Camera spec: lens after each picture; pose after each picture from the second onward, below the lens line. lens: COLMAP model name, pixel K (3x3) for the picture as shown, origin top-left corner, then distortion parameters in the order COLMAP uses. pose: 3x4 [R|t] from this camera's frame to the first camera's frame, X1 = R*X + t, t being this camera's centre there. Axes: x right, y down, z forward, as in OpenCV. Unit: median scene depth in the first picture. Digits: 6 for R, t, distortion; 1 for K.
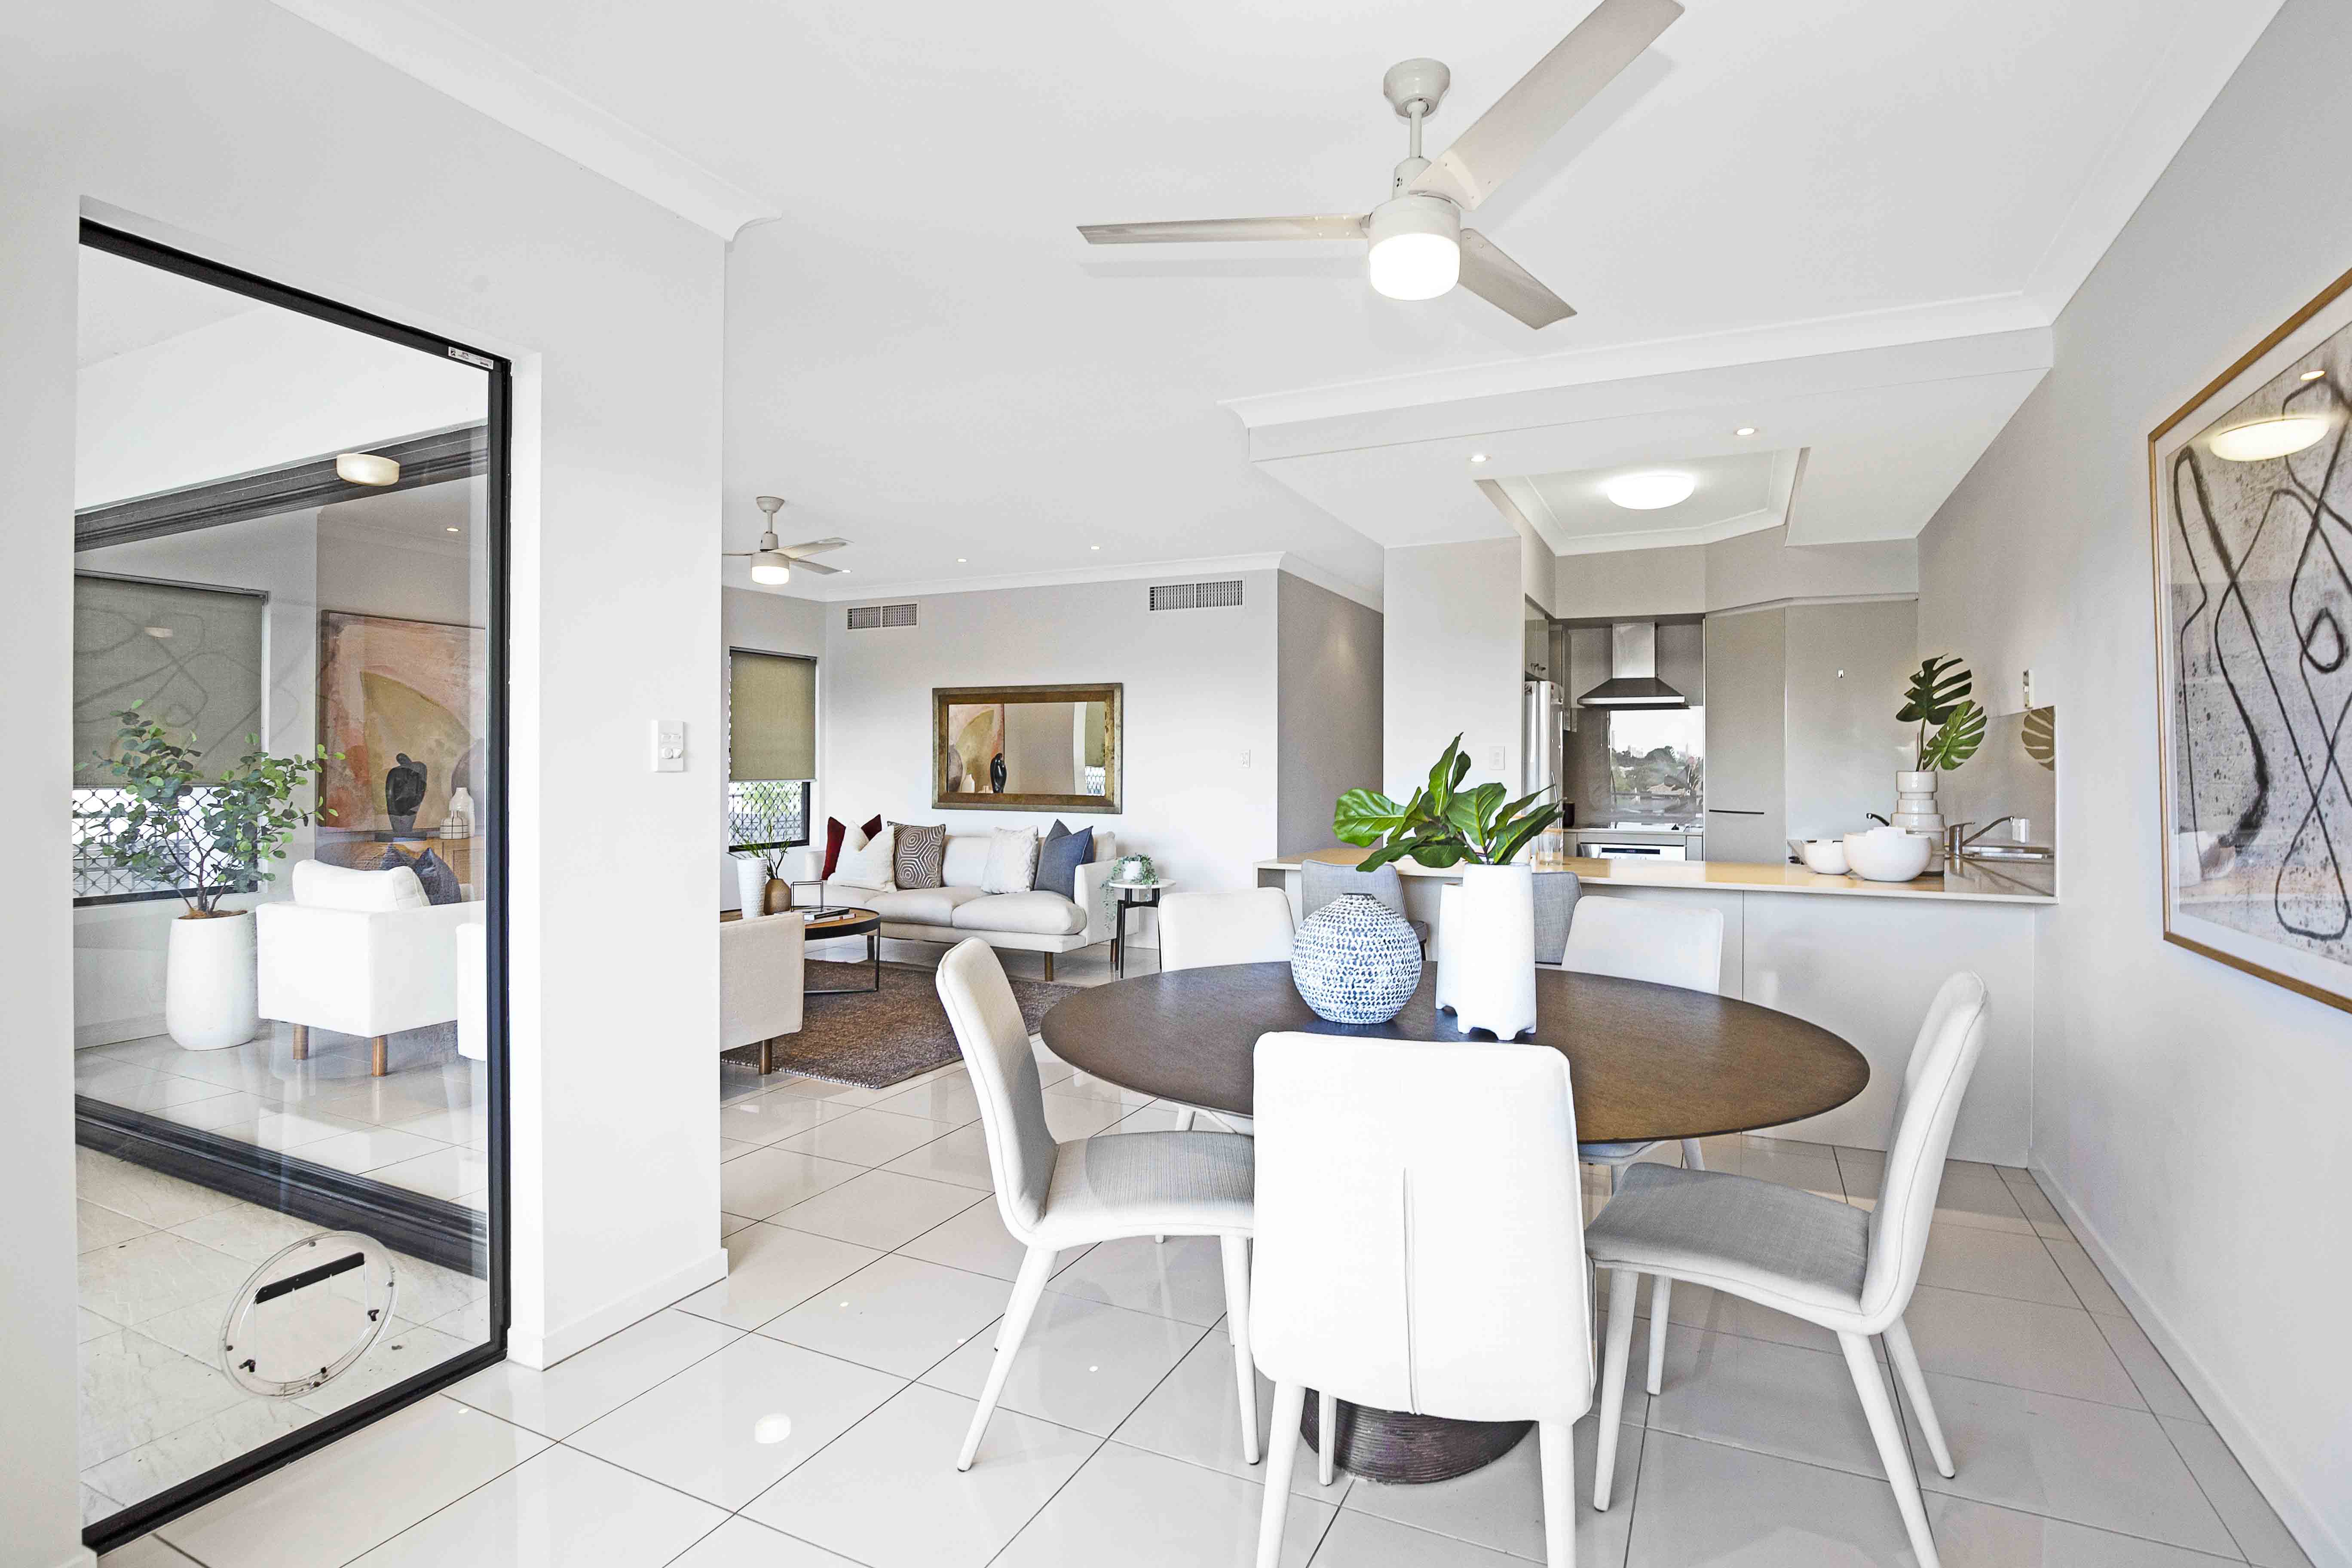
lens RADIAL K [[1127.9, 0, 1226.0], [0, 1127.9, 765.8], [0, 0, 1]] dist [-0.032286, 0.001535]
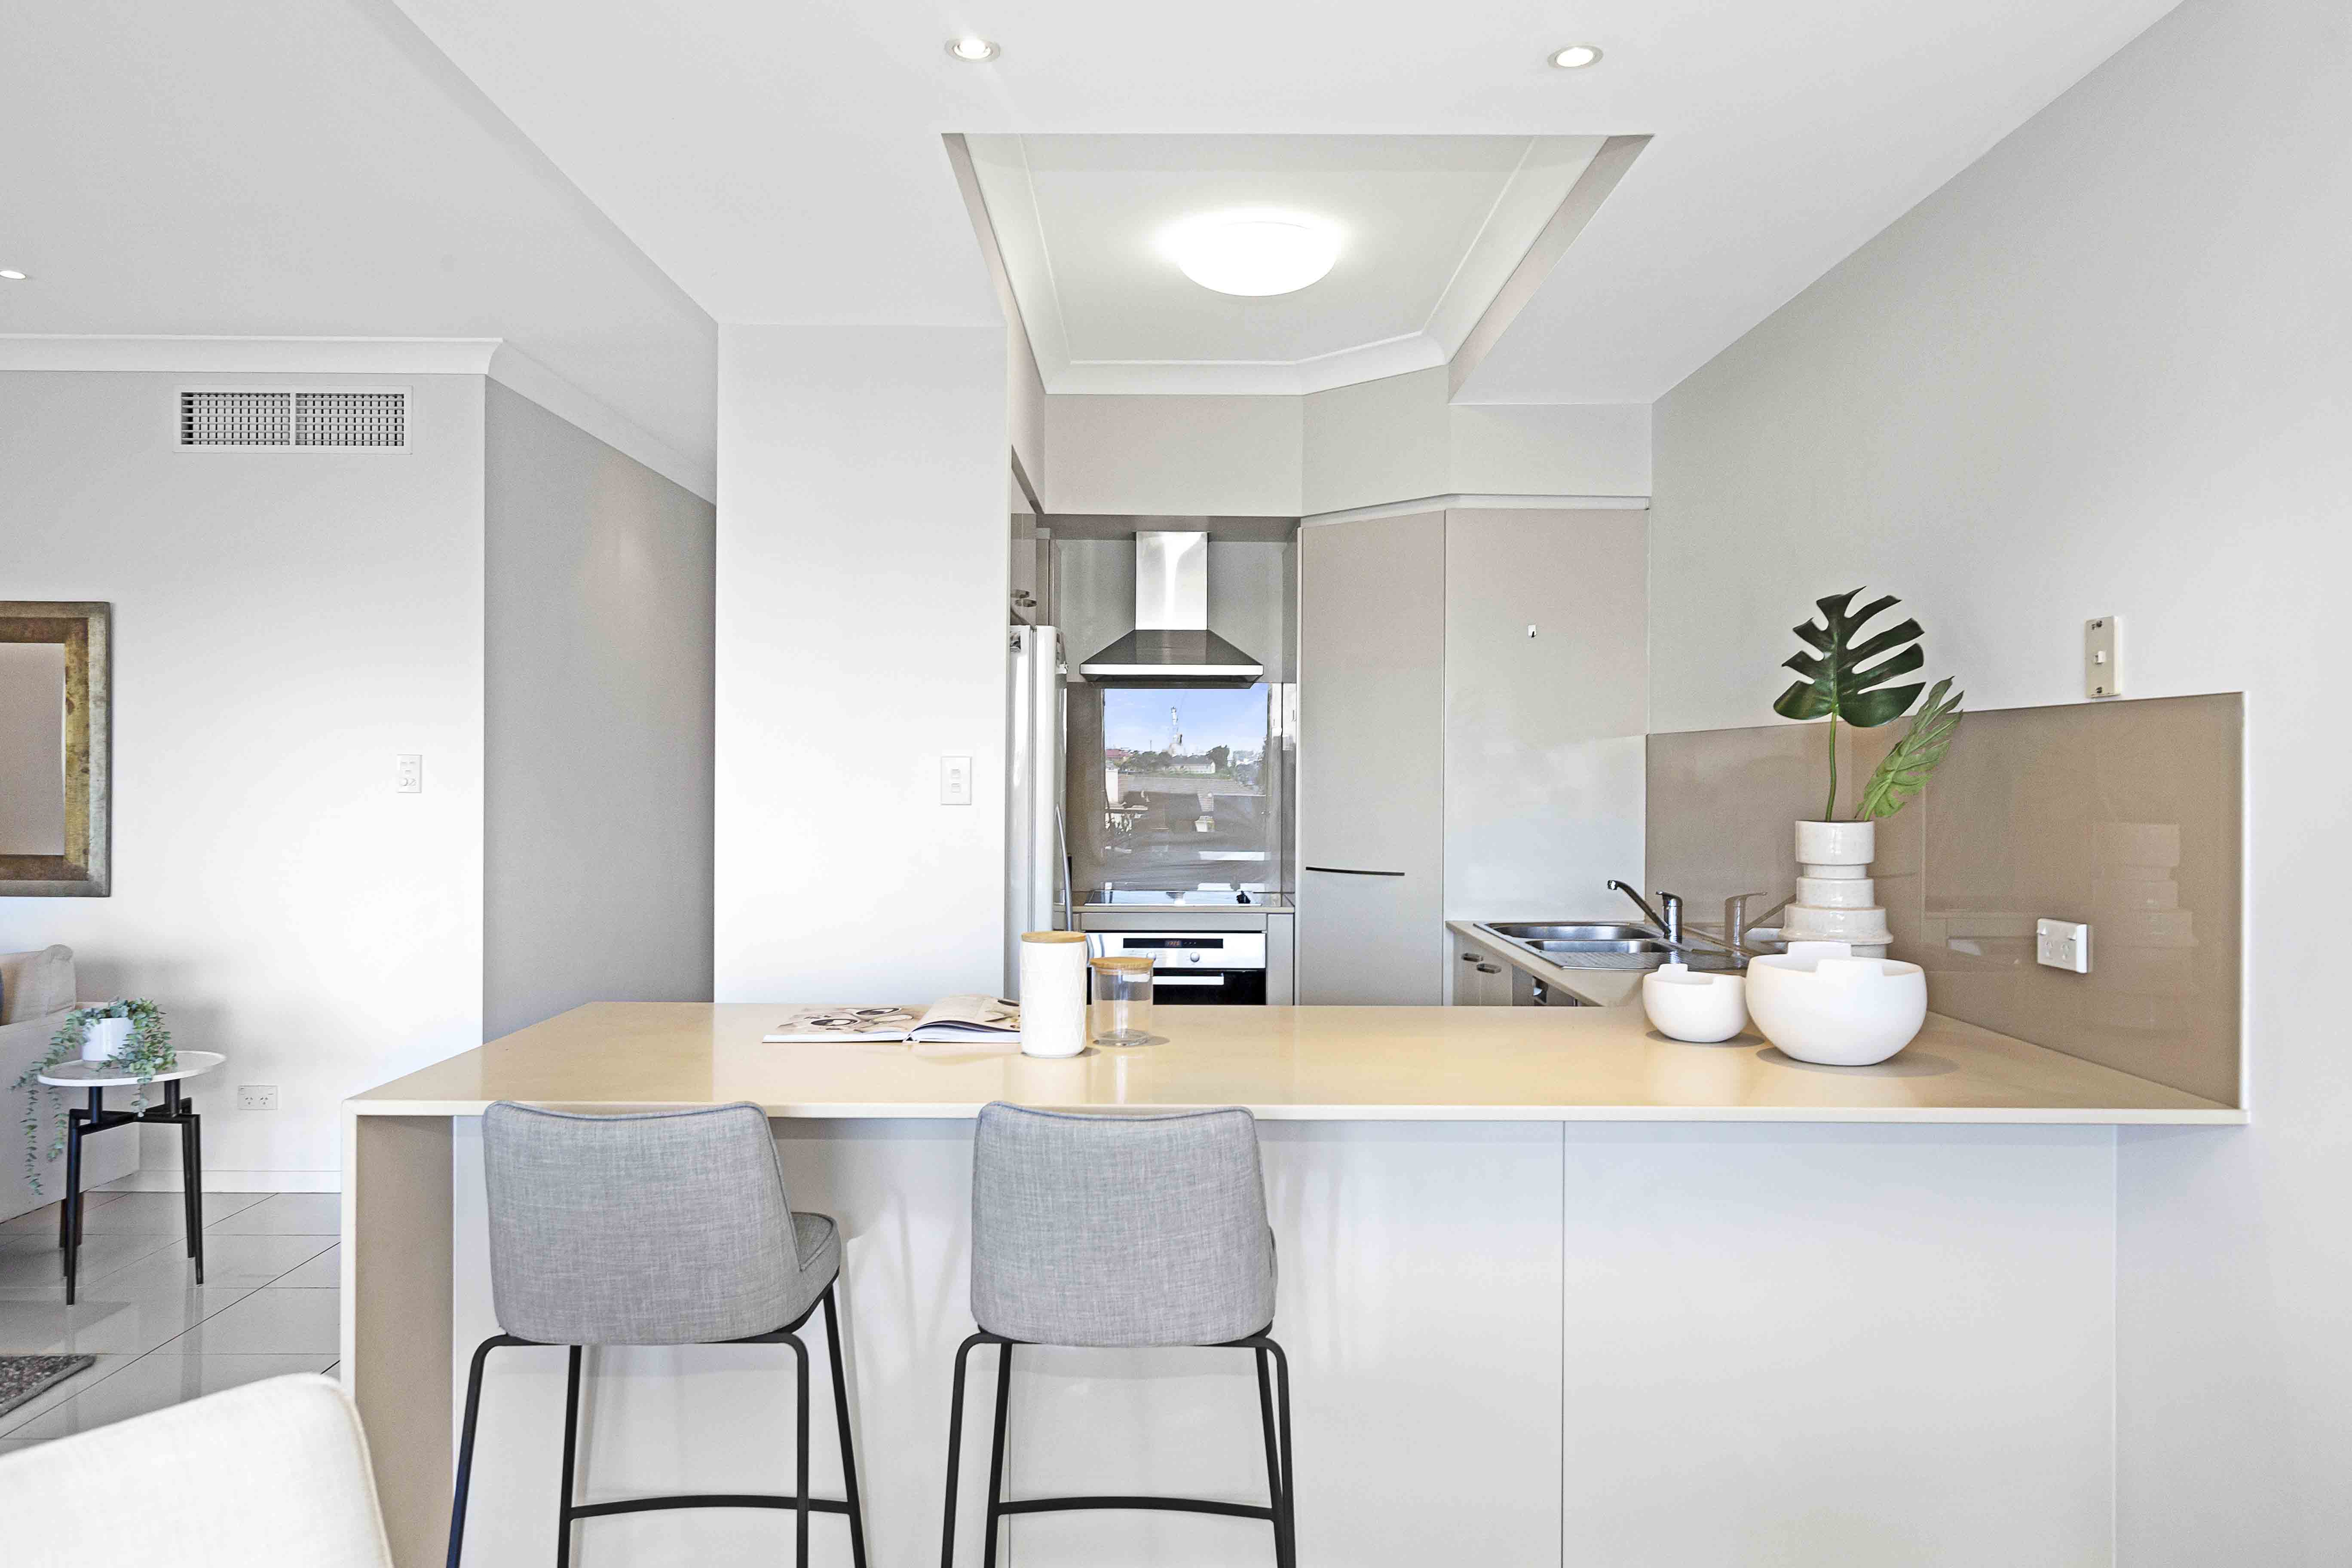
lens RADIAL K [[1631.5, 0, 1160.2], [0, 1631.5, 774.6], [0, 0, 1]] dist [-0.009178, 0.003281]
pose [[0.914413, 0.000191, 0.404782, 0.030898], [-0.002549, 0.999983, 0.005286, -0.011005], [-0.404774, -0.005865, 0.914398, 0.274162]]
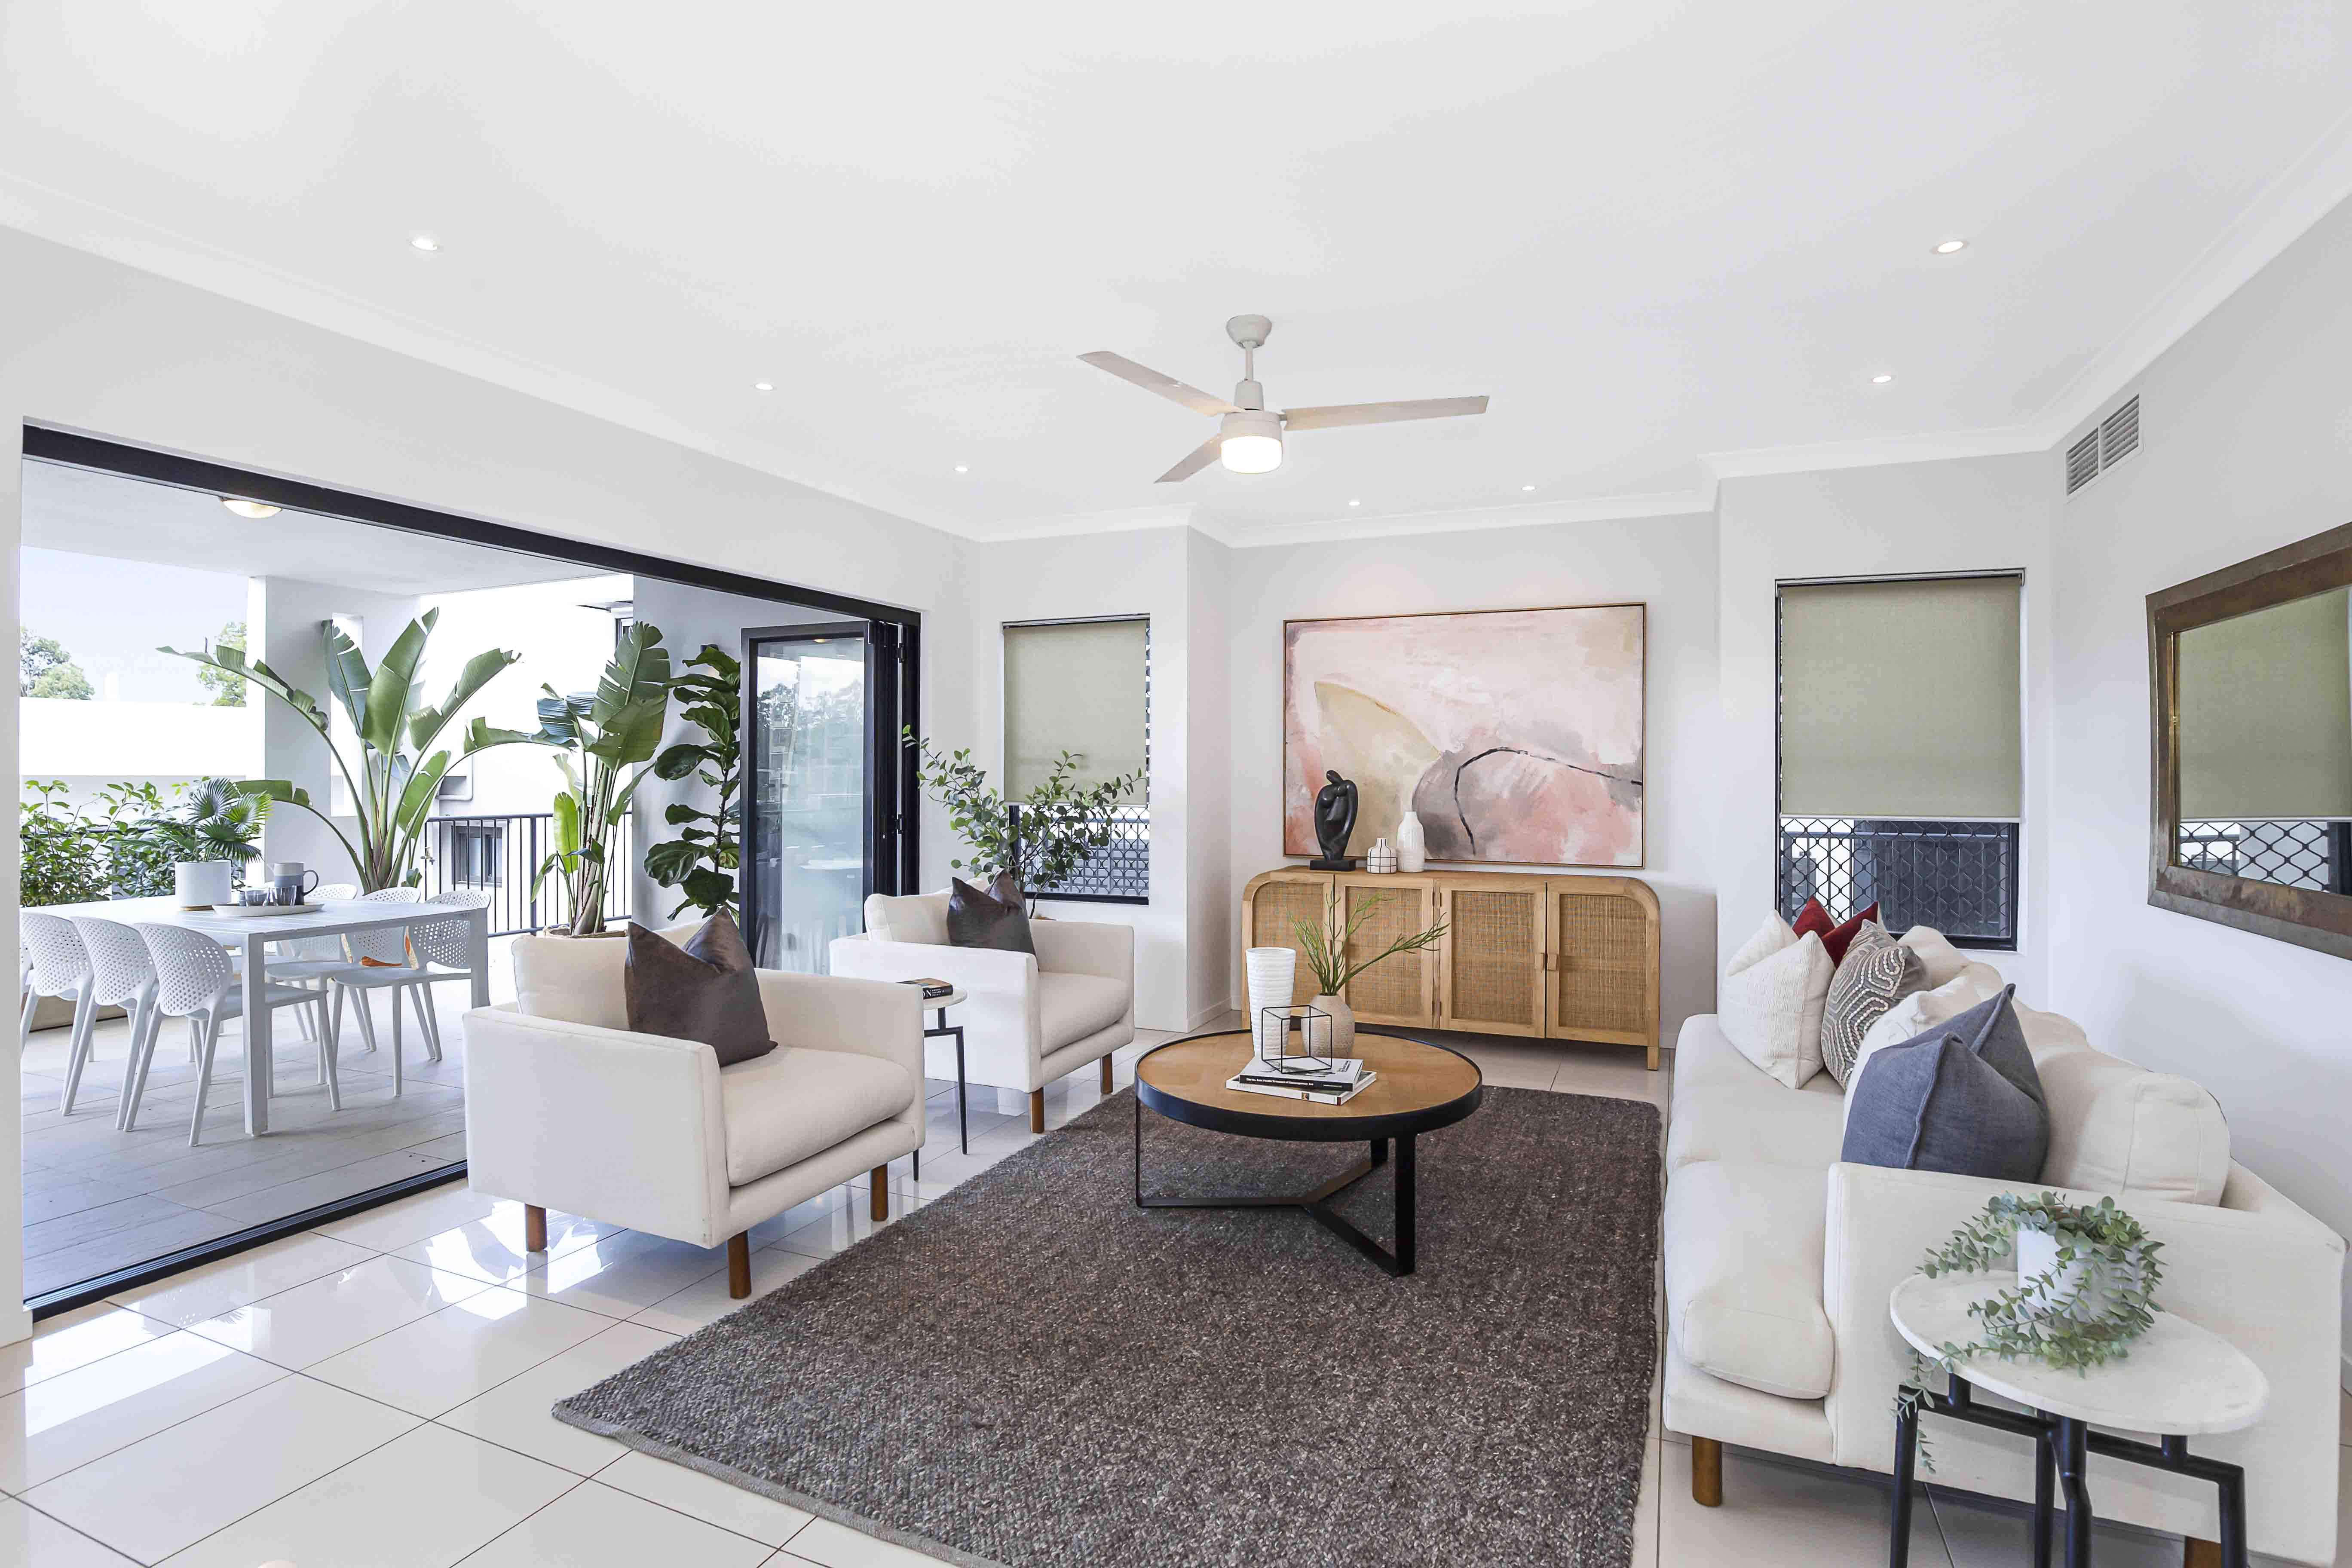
lens RADIAL K [[1127.9, 0, 1196.1], [0, 1127.9, 774.5], [0, 0, 1]] dist [-0.032286, 0.001535]
pose [[0.033019, -0.003700, -0.999448, 0.133299], [-0.005533, 0.999977, -0.003885, -0.003549], [0.999439, 0.005658, 0.032998, 0.790530]]
